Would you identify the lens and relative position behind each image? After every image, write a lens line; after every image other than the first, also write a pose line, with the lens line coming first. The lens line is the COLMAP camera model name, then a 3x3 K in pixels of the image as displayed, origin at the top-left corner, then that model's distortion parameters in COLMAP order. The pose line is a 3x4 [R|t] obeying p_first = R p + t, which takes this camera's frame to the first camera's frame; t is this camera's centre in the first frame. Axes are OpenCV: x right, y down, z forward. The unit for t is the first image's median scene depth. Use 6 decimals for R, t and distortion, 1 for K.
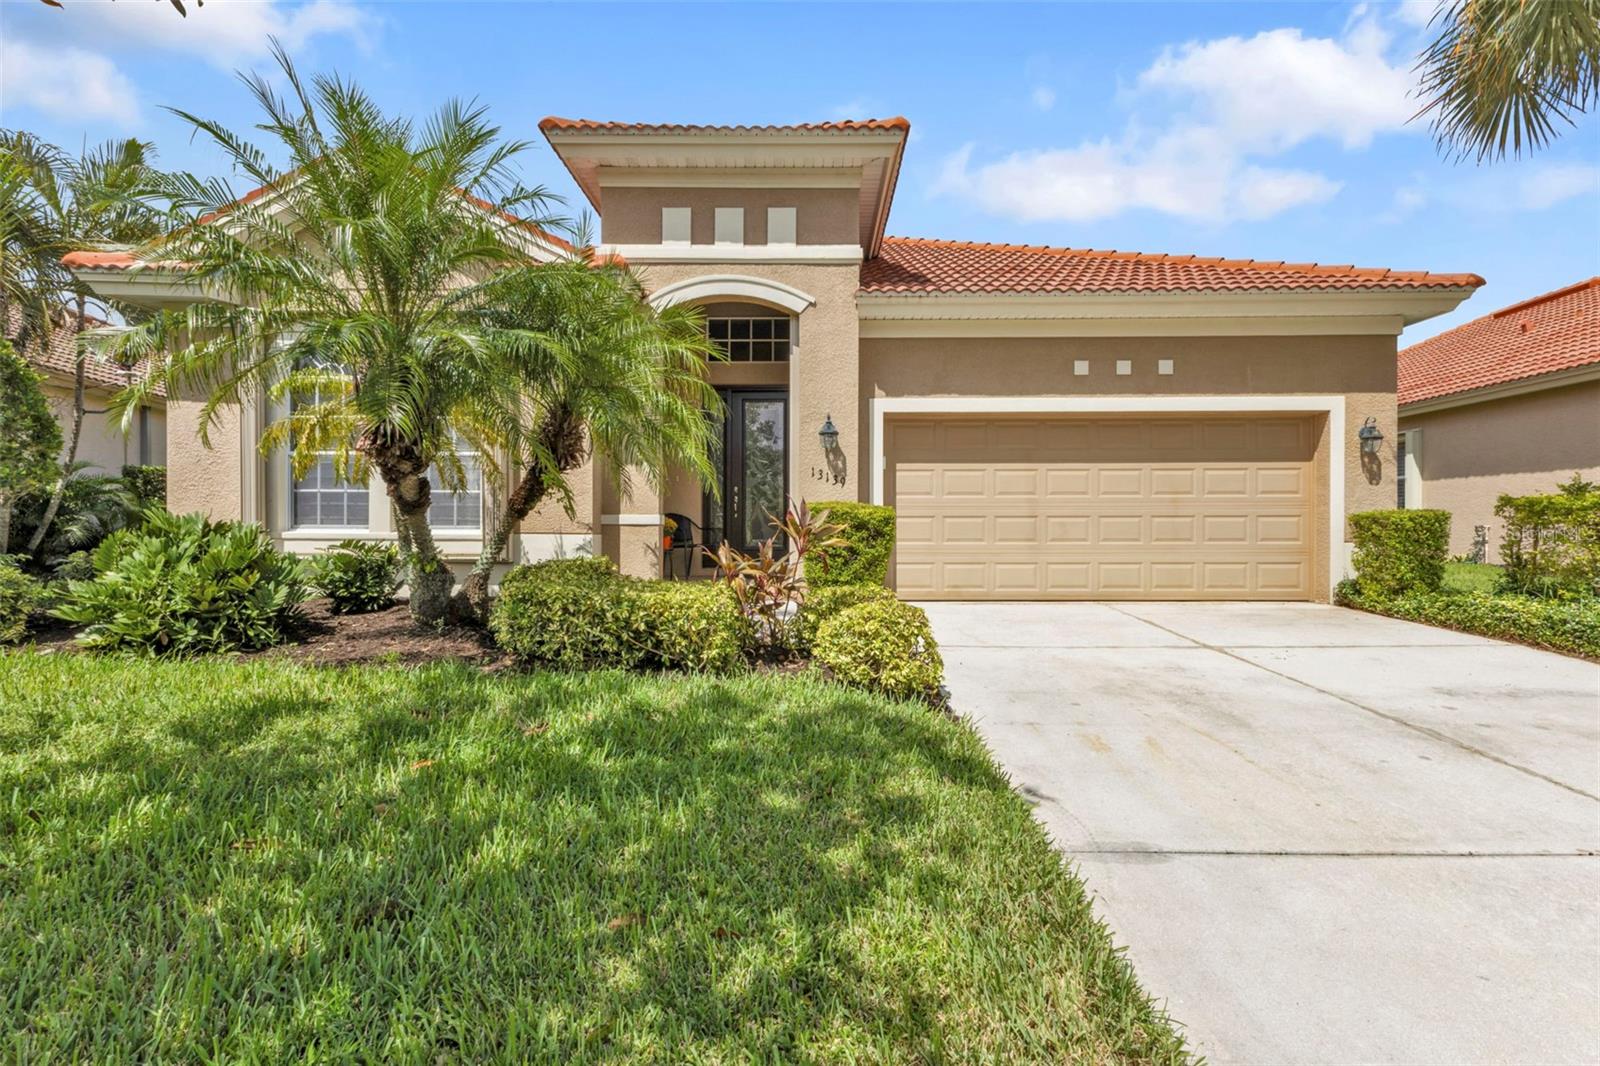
lens RADIAL K [[708.7, 0, 800.0], [0, 708.7, 533.0], [0, 0, 1]] dist [0.000627, -0.000079]
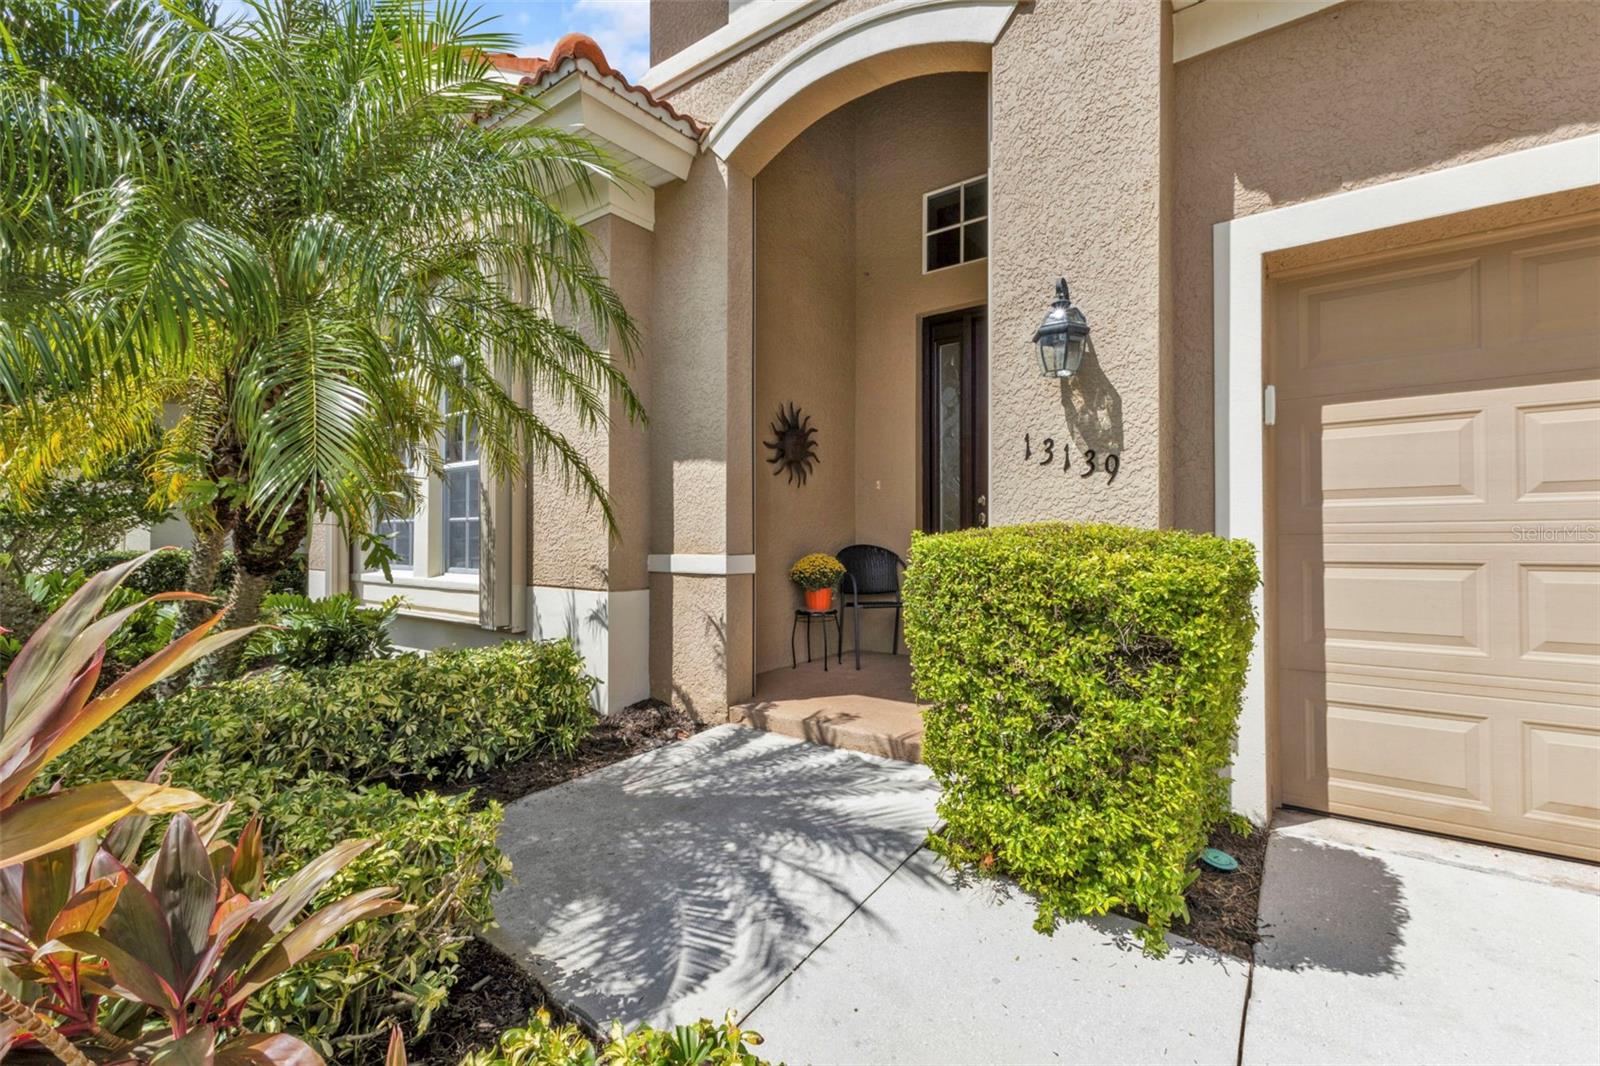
lens RADIAL K [[708.7, 0, 800.0], [0, 708.7, 533.0], [0, 0, 1]] dist [0.000627, -0.000079]
pose [[0.809353, -0.008398, -0.587262, 0.141333], [-0.005039, 0.999762, -0.021242, -0.031524], [0.587300, 0.020151, 0.809118, 0.625051]]
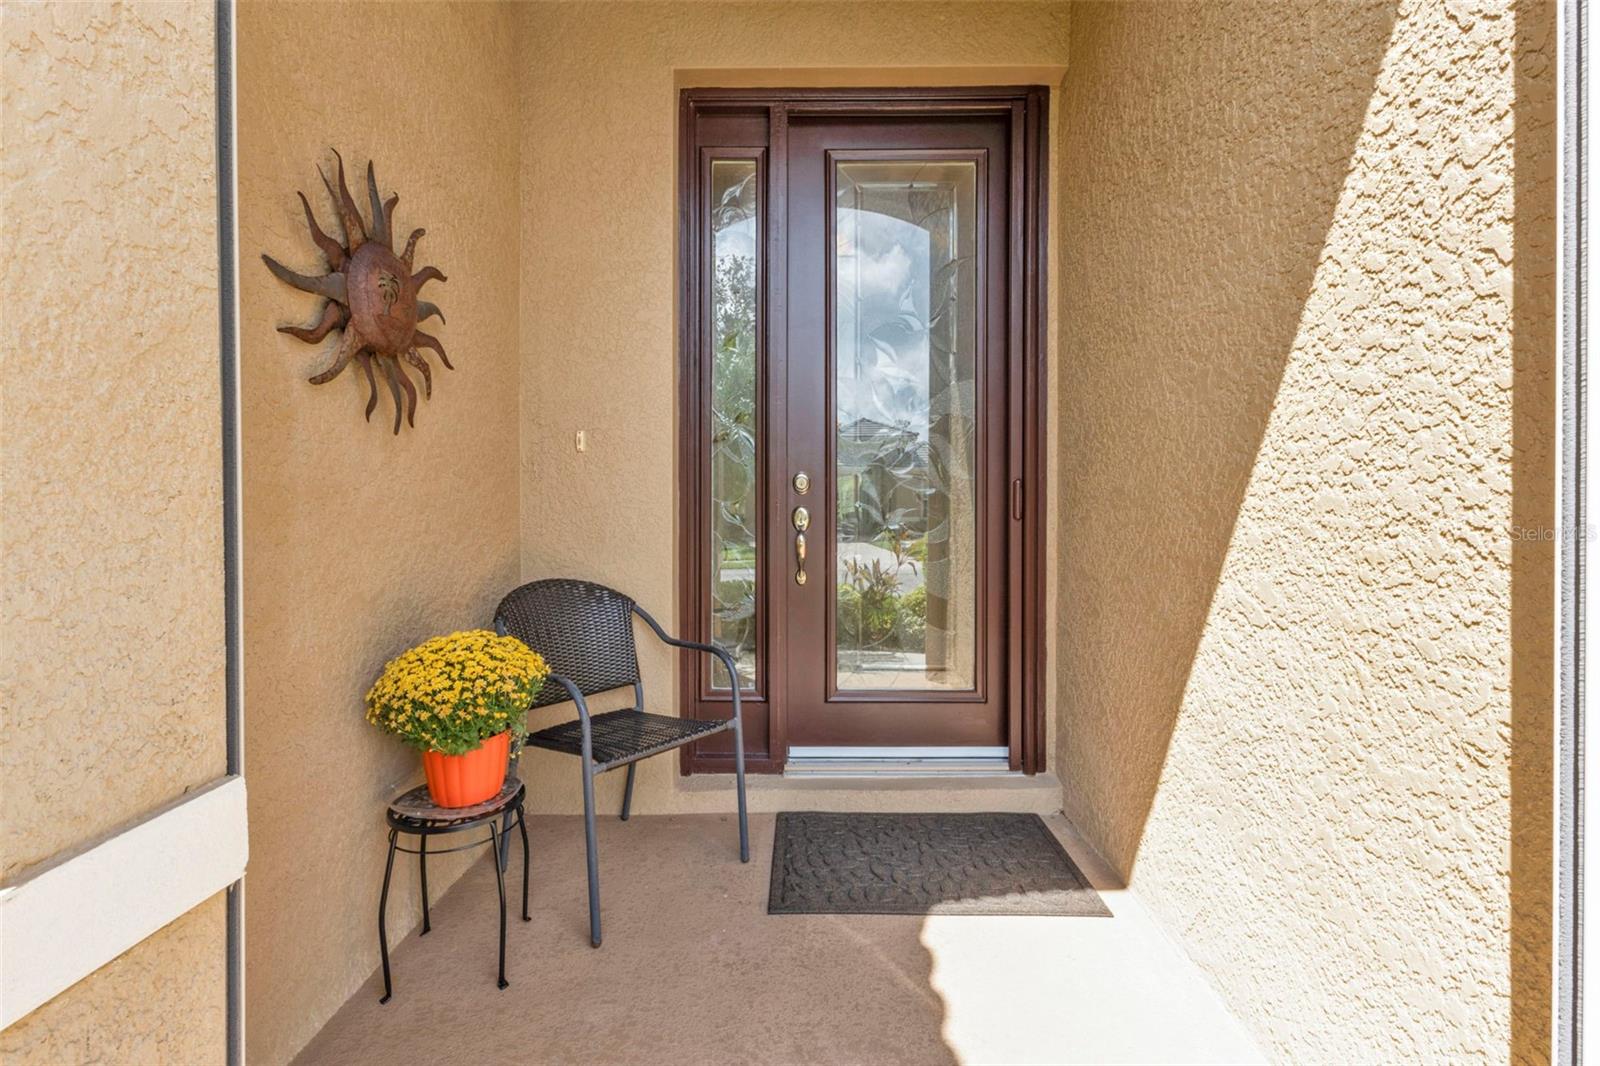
lens RADIAL K [[693.2, 0, 797.4], [0, 693.2, 507.5], [0, 0, 1]] dist [0.001445, -0.000052]
pose [[0.999804, -0.000978, 0.019764, -0.051175], [0.001116, 0.999975, -0.006975, -0.054485], [-0.019756, 0.006996, 0.999780, 0.852595]]
